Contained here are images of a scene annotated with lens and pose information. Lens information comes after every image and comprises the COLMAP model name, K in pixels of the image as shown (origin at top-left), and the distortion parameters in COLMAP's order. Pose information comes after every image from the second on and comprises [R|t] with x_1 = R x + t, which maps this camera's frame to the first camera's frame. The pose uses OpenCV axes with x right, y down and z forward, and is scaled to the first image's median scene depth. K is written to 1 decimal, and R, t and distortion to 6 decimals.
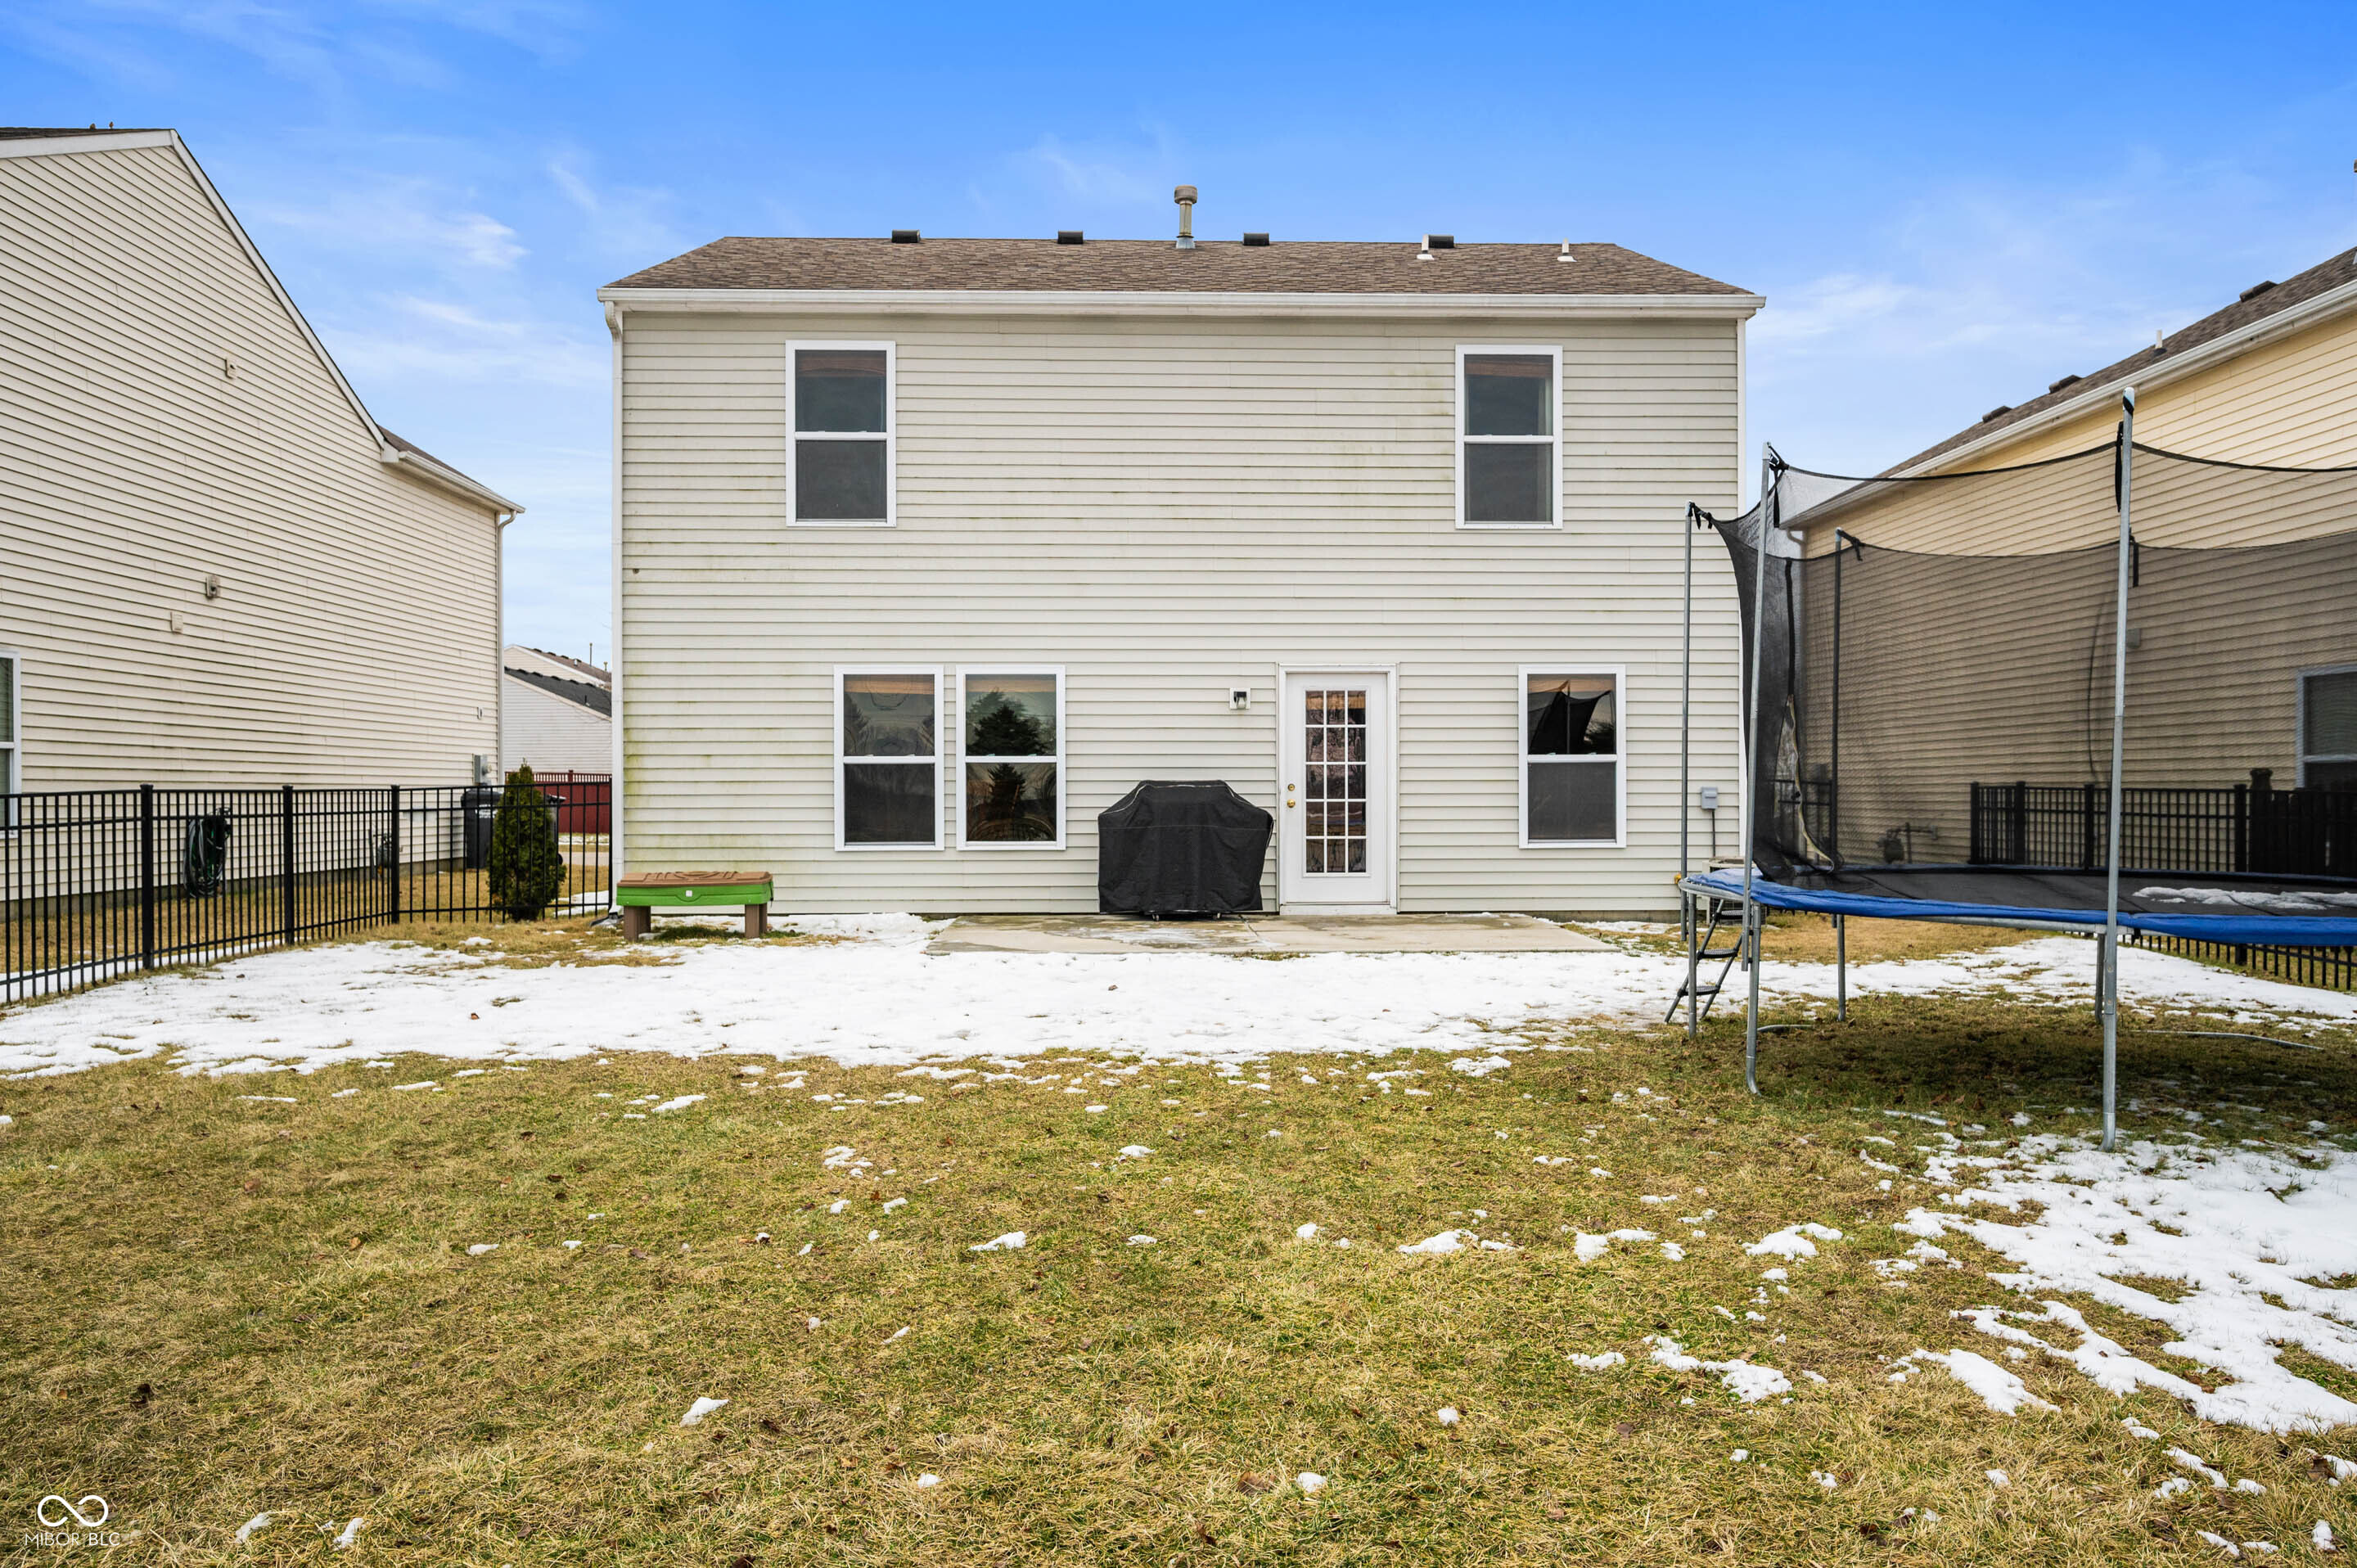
lens RADIAL K [[1712.1, 0, 1176.2], [0, 1712.1, 780.3], [0, 0, 1]] dist [-0.085188, -0.013812]
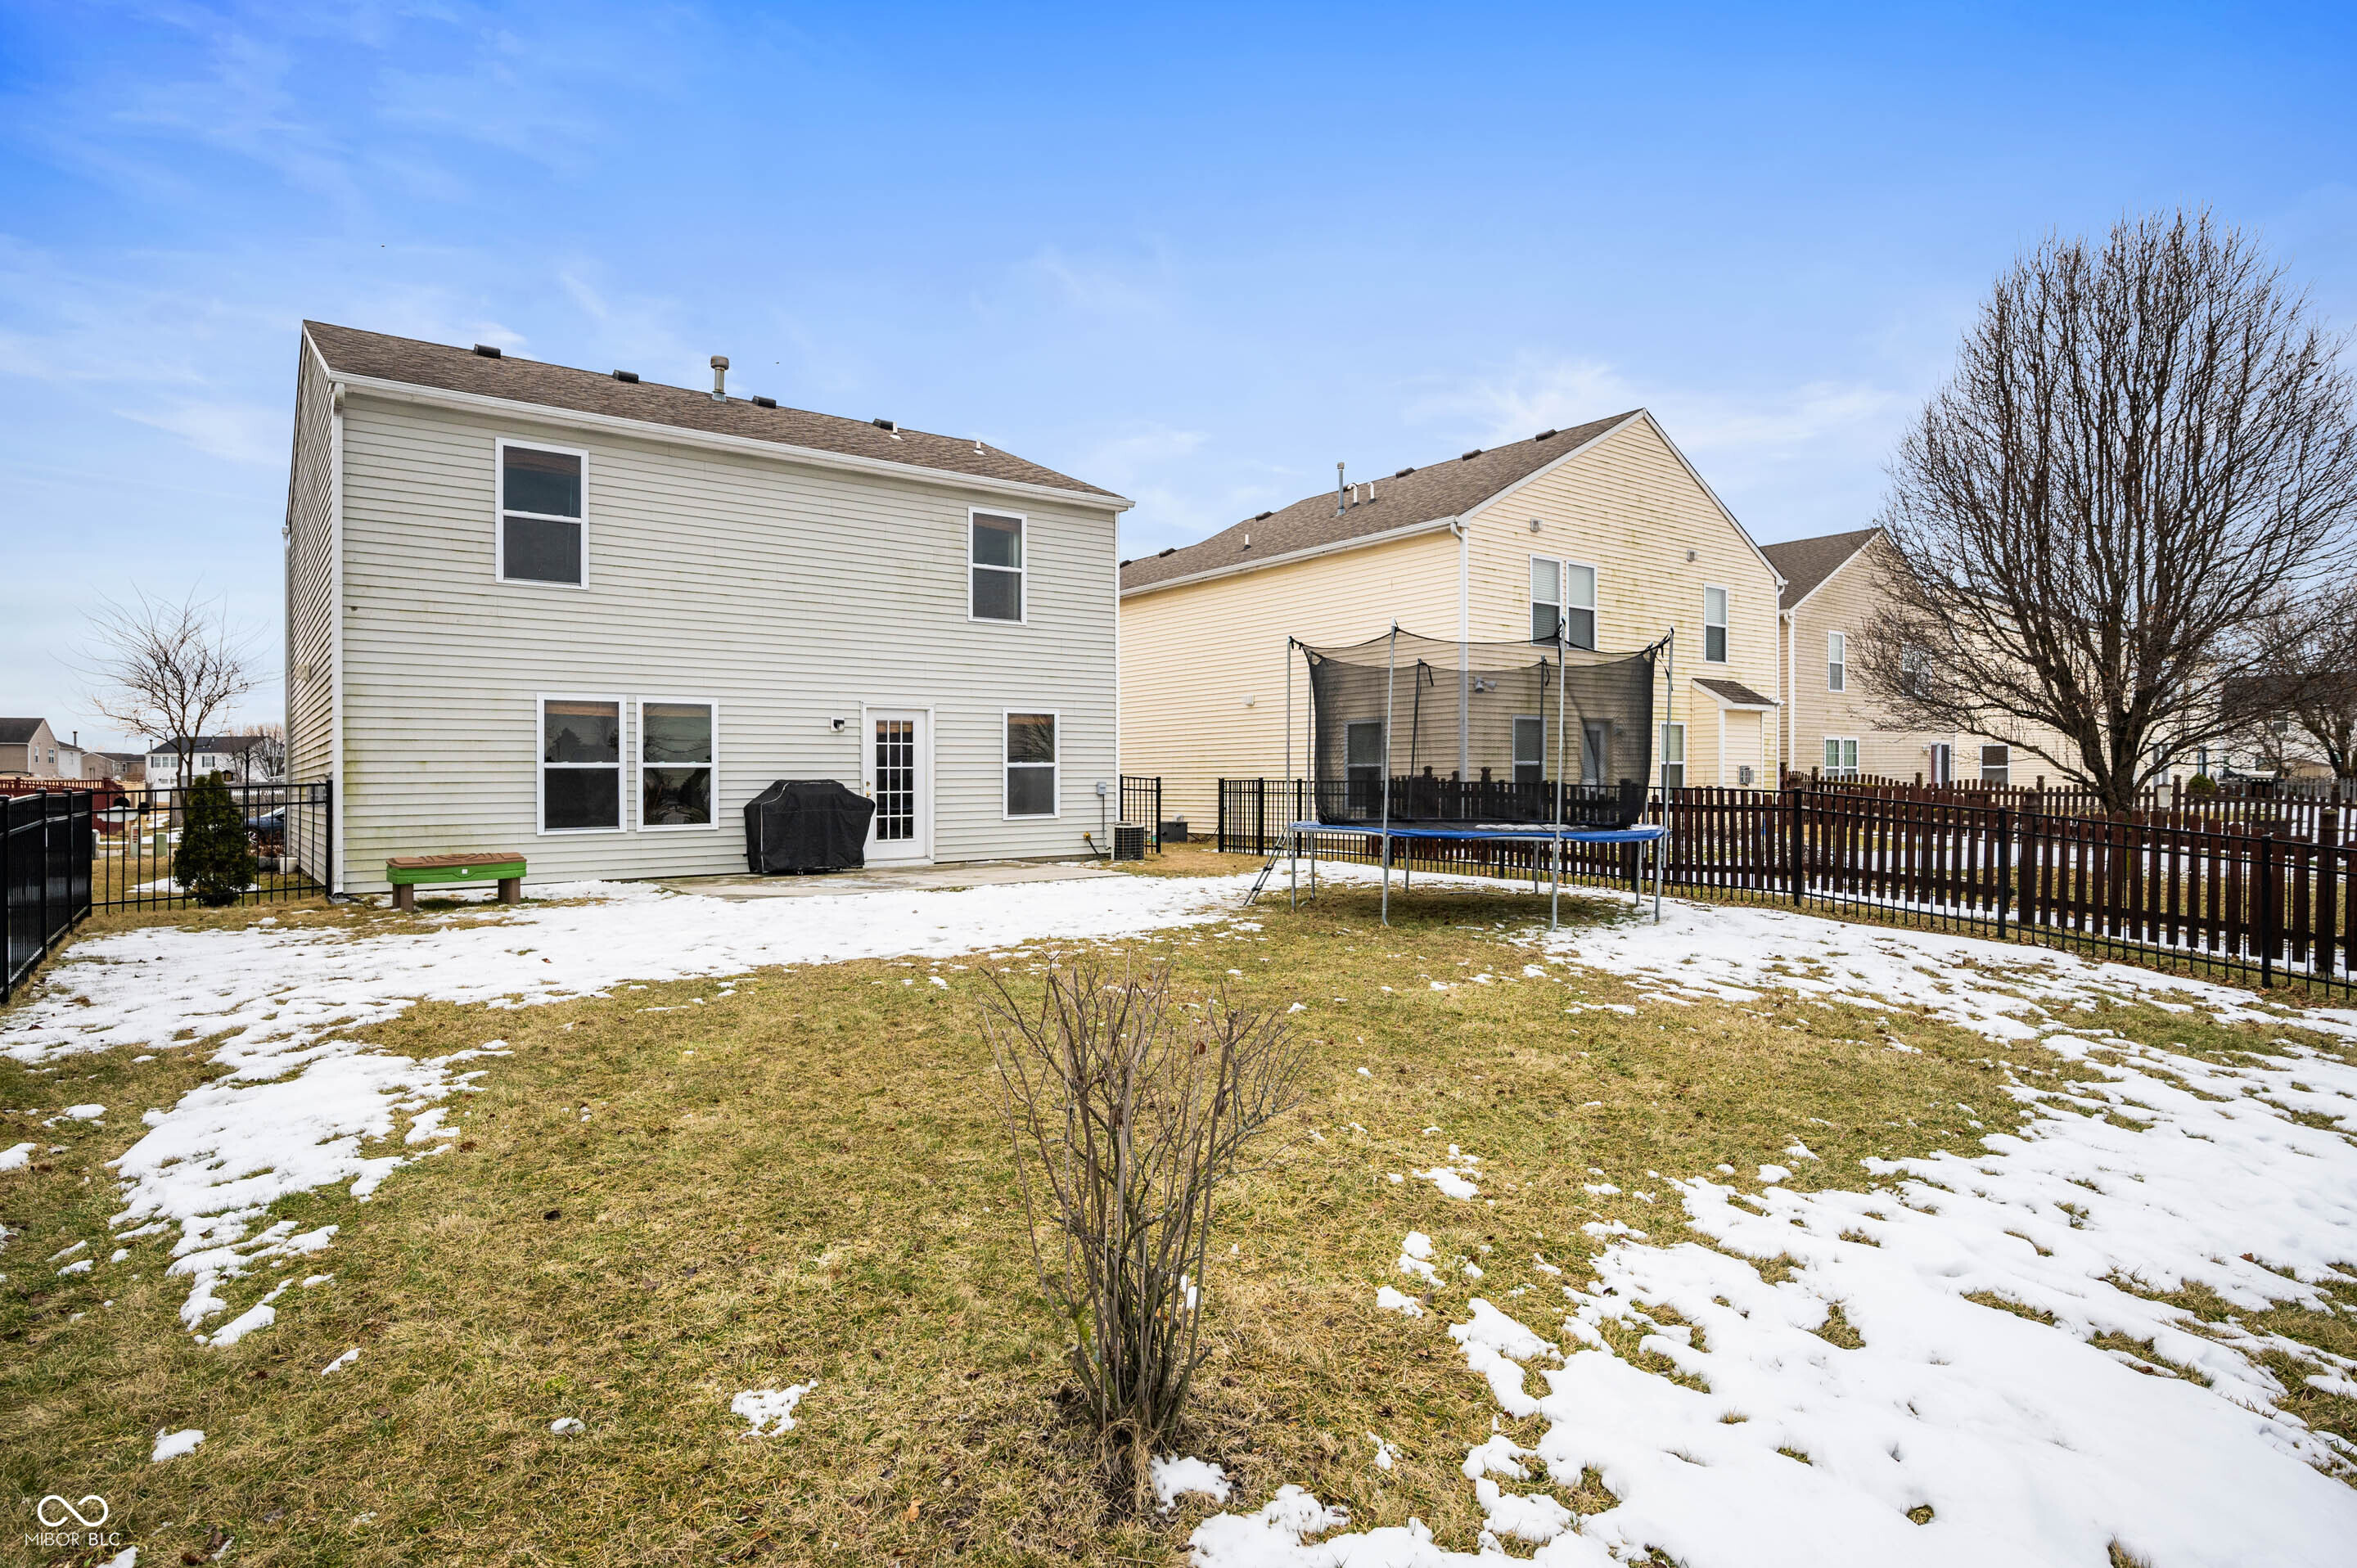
lens RADIAL K [[1194.8, 0, 1176.8], [0, 1194.8, 789.2], [0, 0, 1]] dist [-0.042714, -0.000530]
pose [[0.803308, -0.010624, 0.595470, -0.345057], [0.006170, 0.999936, 0.009517, 0.000561], [-0.595532, -0.003971, 0.803321, -0.014585]]
